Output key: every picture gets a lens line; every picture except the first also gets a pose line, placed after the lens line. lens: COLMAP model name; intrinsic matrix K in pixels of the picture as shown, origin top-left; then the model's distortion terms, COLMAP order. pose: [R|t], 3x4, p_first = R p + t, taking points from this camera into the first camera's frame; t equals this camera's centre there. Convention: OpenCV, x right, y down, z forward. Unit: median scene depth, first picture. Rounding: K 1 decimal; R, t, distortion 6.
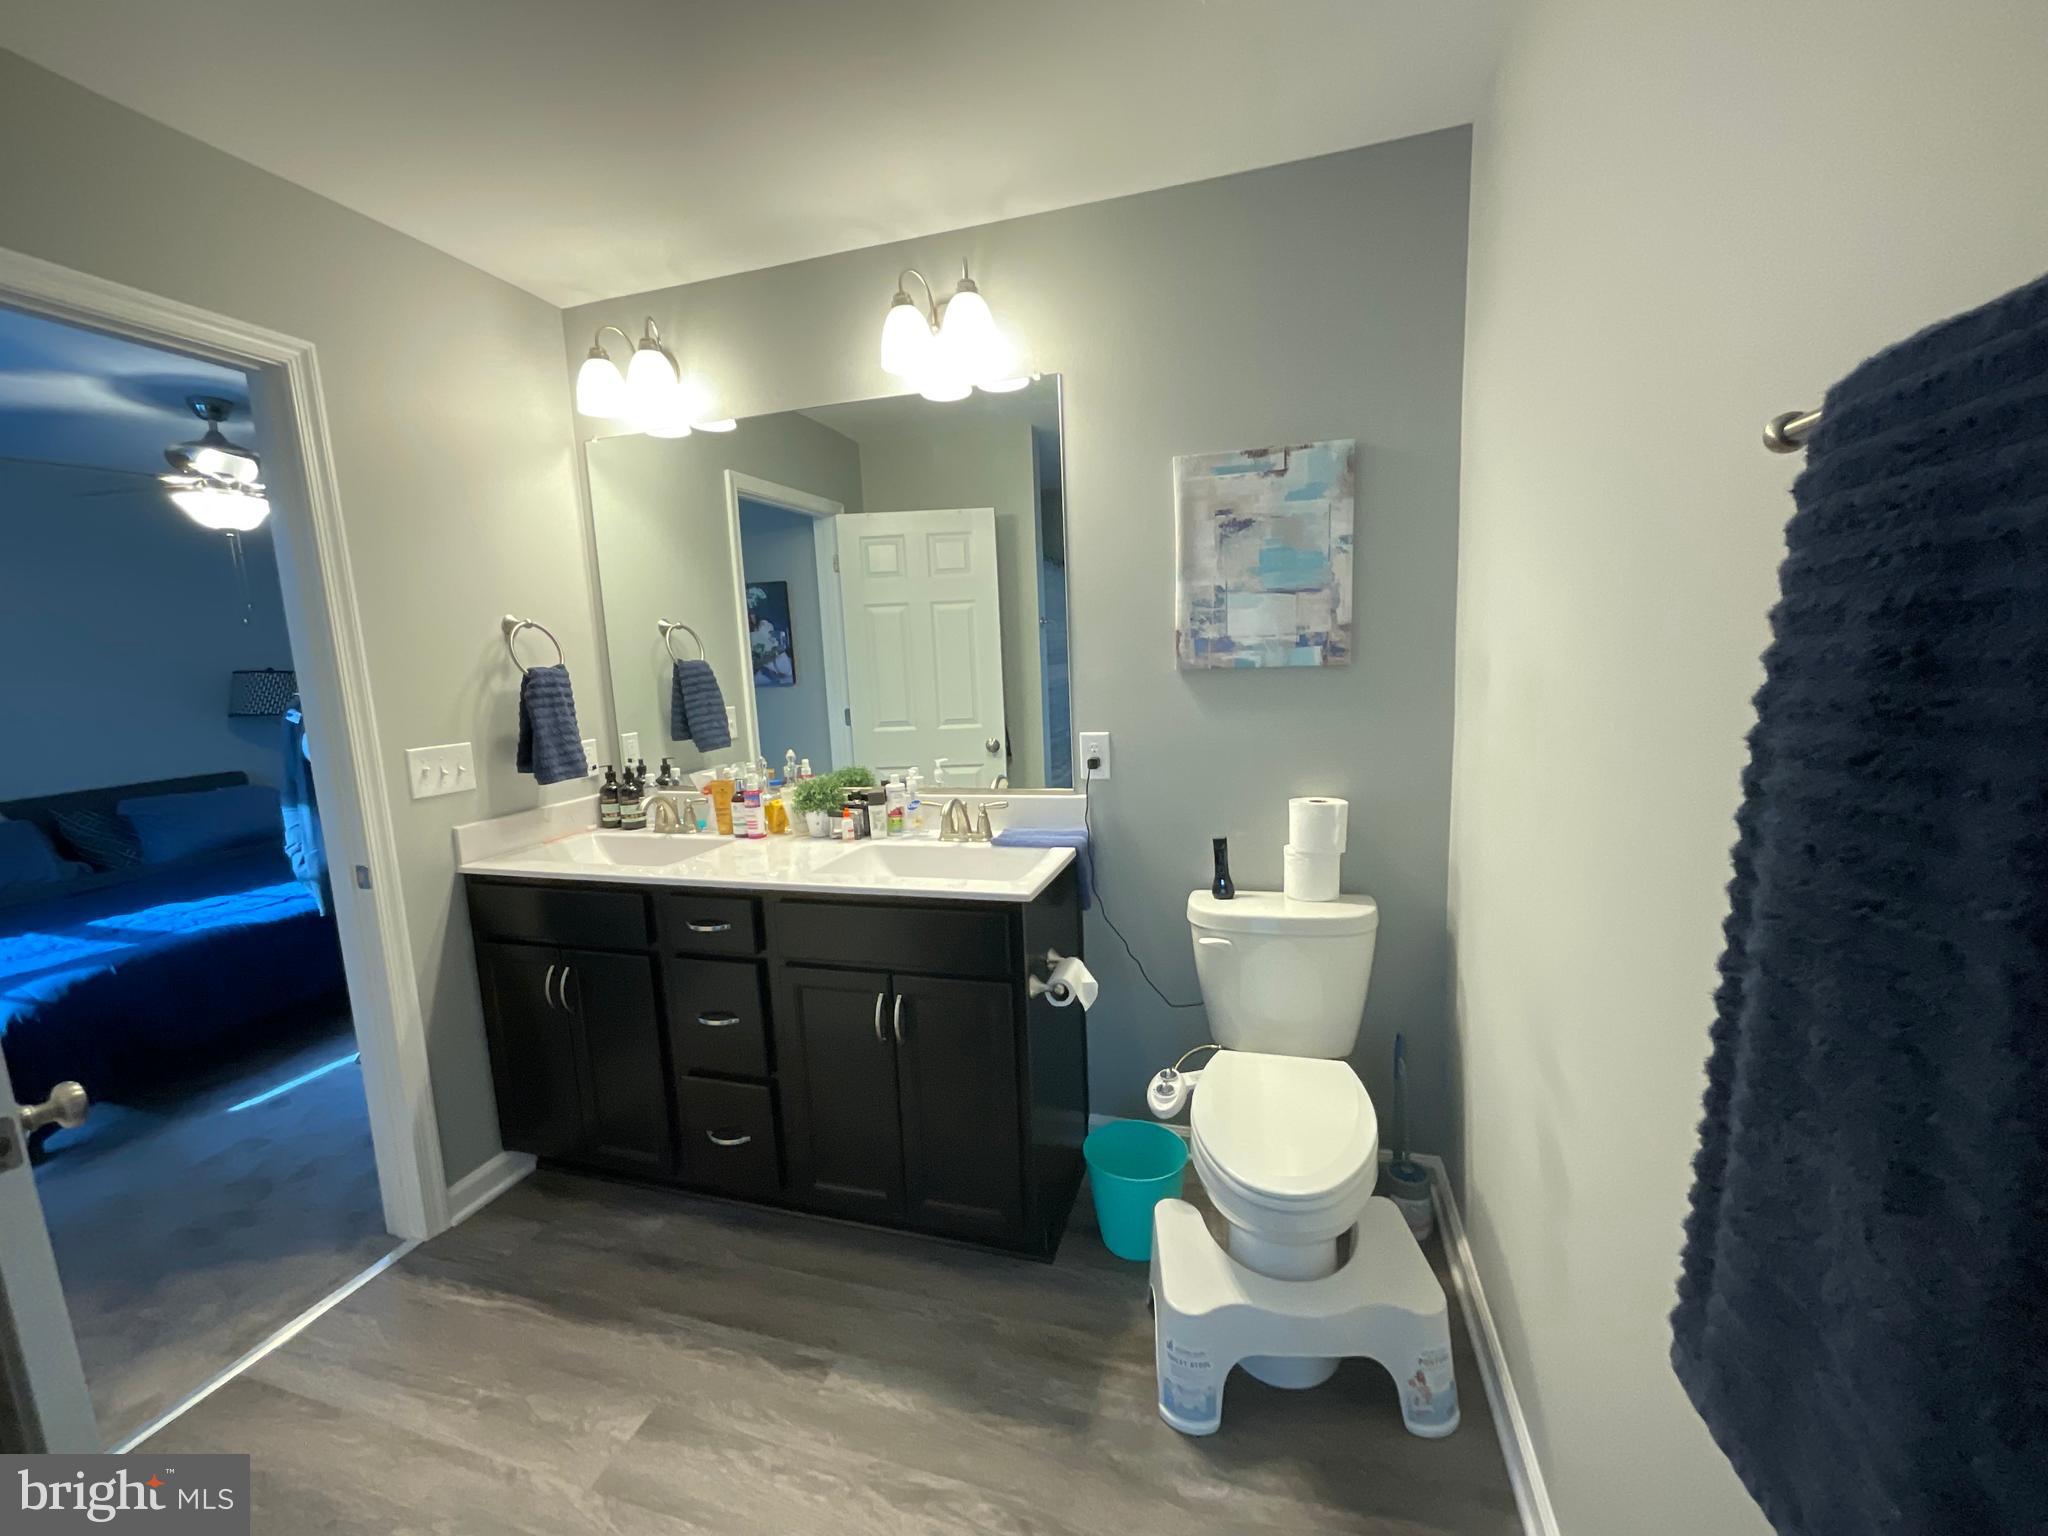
lens RADIAL K [[829.8, 0, 1033.1], [0, 829.8, 763.9], [0, 0, 1]] dist [-0.001101, -0.000611]
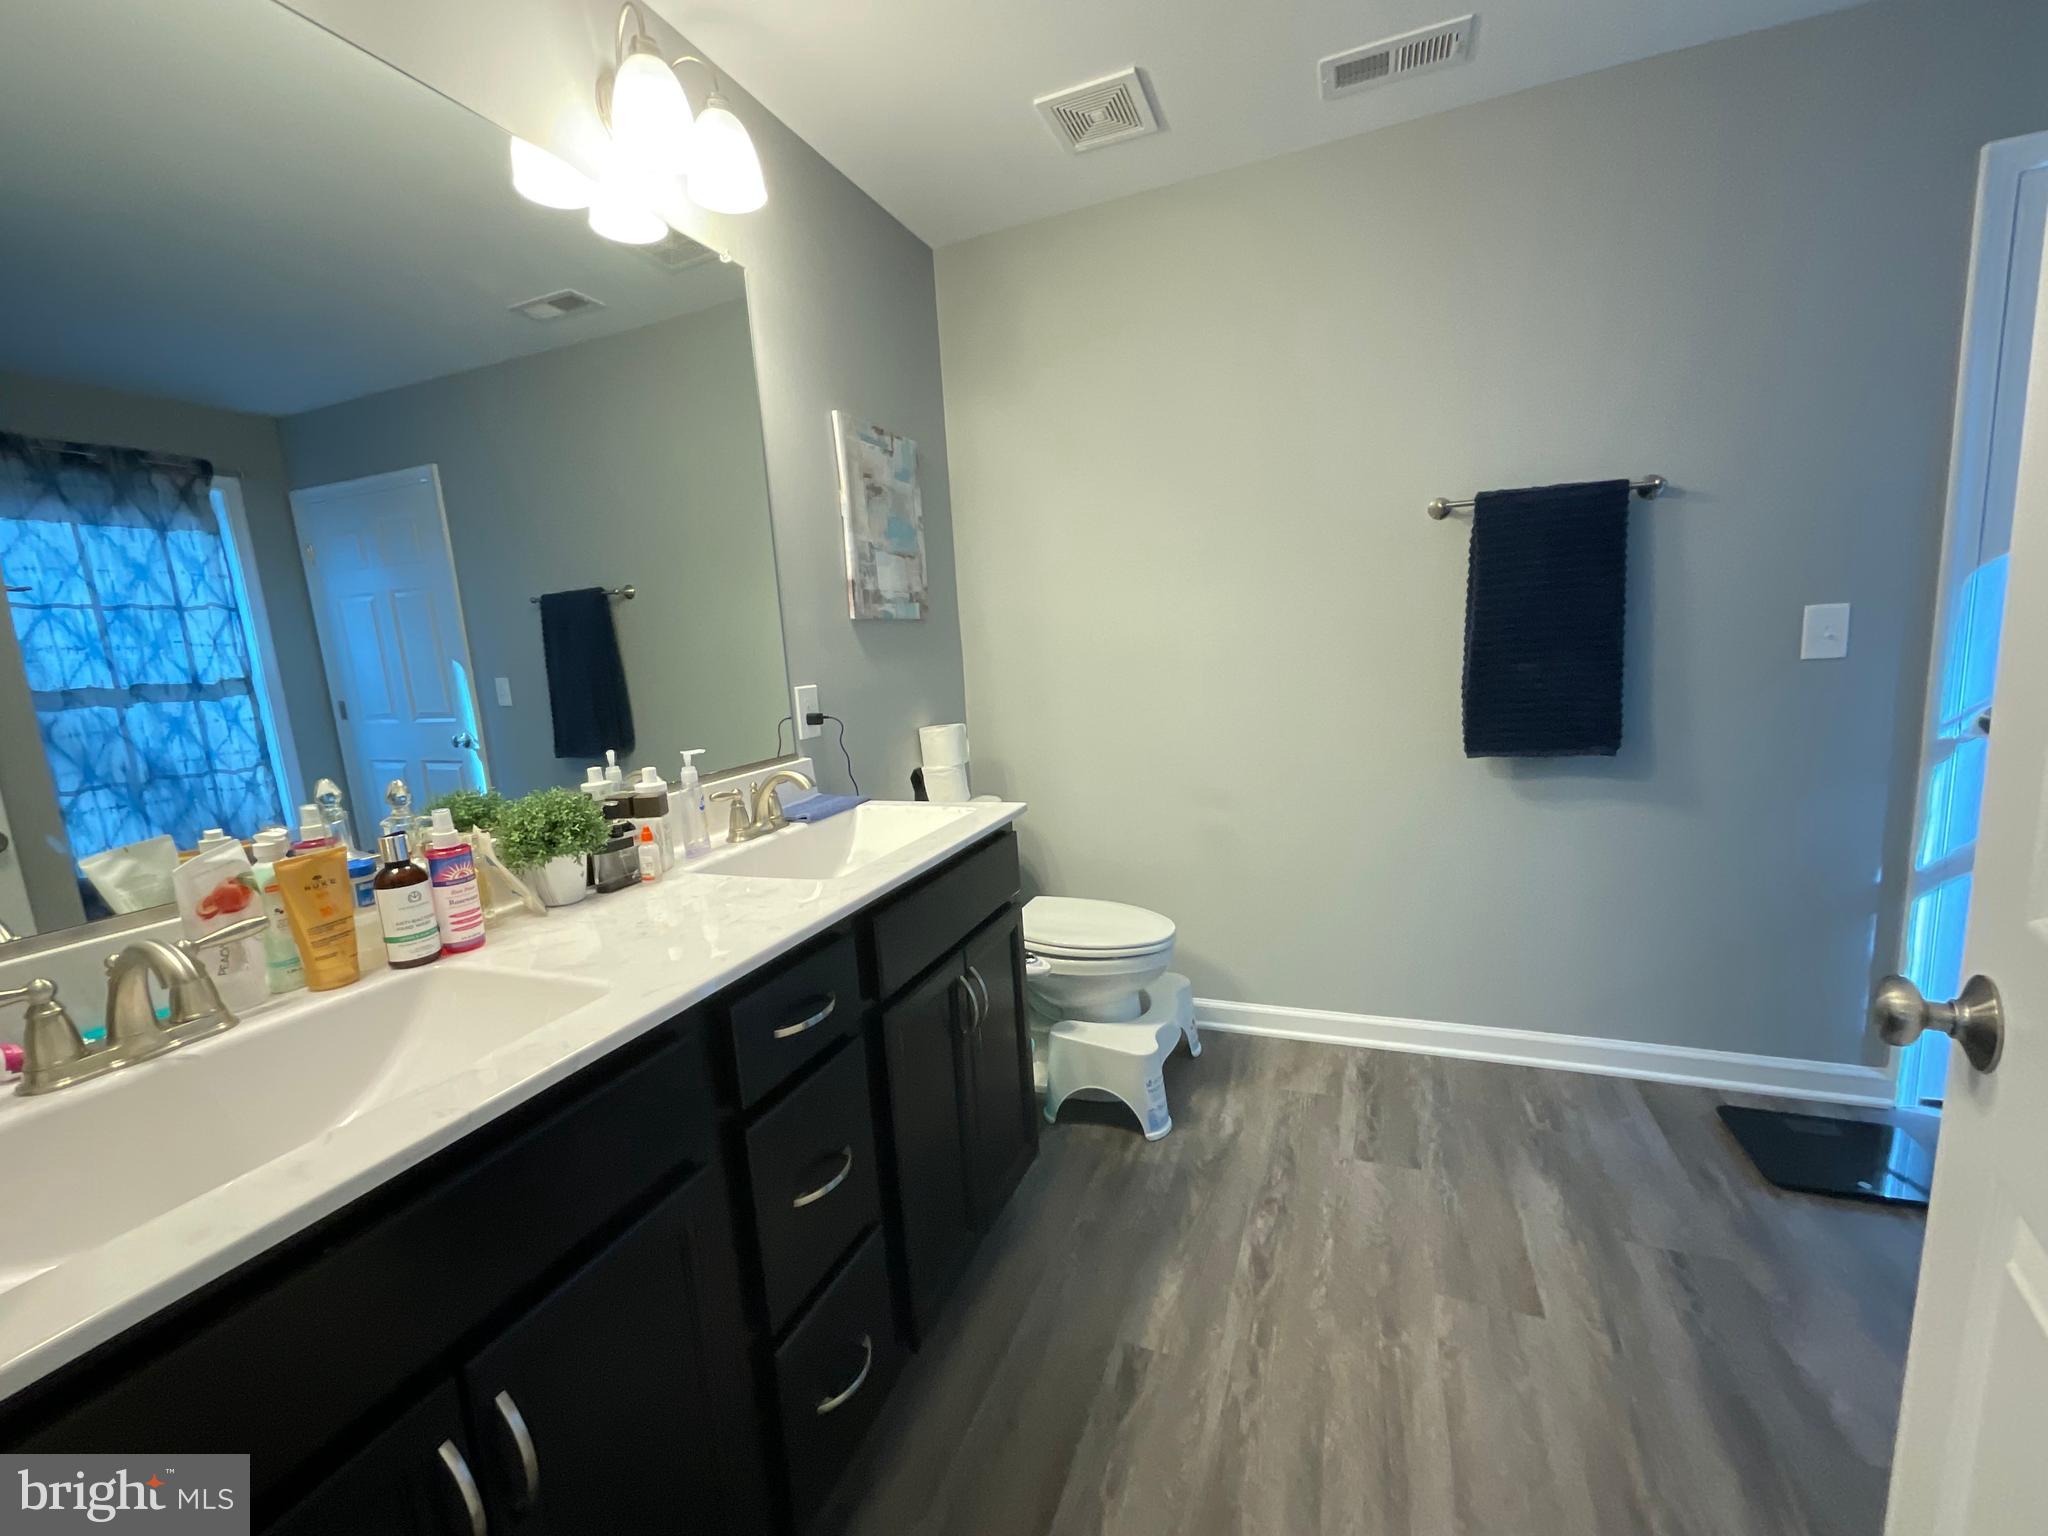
lens RADIAL K [[829.8, 0, 1033.8], [0, 829.8, 769.9], [0, 0, 1]] dist [-0.001101, -0.000611]
pose [[0.083430, -0.115310, 0.989820, -0.894195], [0.201196, 0.974776, 0.096599, 0.015152], [-0.975992, 0.191089, 0.104525, 0.753022]]
